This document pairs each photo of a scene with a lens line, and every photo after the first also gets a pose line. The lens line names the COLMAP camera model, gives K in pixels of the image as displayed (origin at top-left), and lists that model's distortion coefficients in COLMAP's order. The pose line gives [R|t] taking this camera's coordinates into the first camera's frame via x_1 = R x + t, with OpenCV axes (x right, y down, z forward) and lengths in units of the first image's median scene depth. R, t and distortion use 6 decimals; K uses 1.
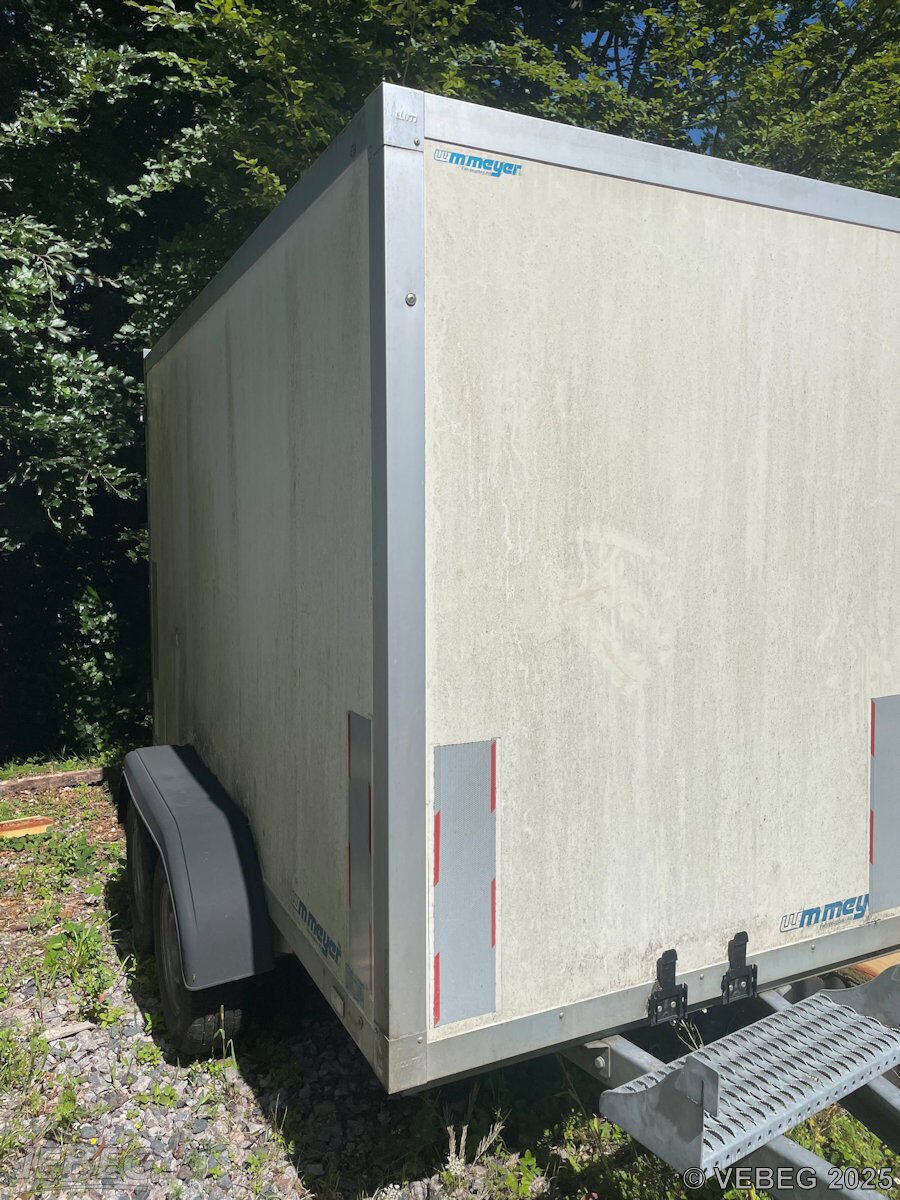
lens RADIAL K [[907.2, 0, 453.1], [0, 907.2, 597.9], [0, 0, 1]] dist [0.096334, -0.130904]
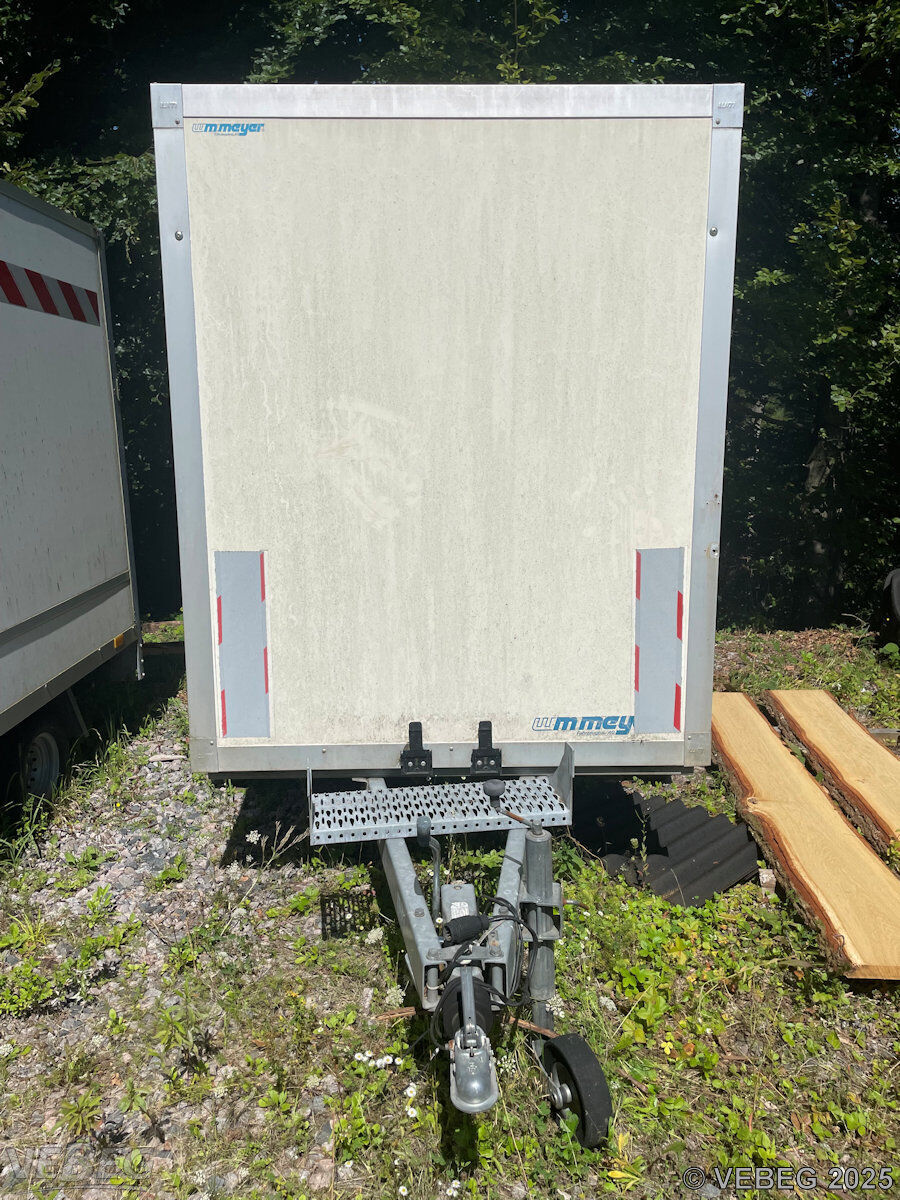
lens RADIAL K [[907.2, 0, 453.1], [0, 907.2, 597.9], [0, 0, 1]] dist [0.096334, -0.130904]
pose [[0.907815, 0.076068, -0.412415, 0.833045], [-0.028269, 0.992275, 0.120794, 0.043921], [0.418418, -0.098000, 0.902952, -0.154851]]
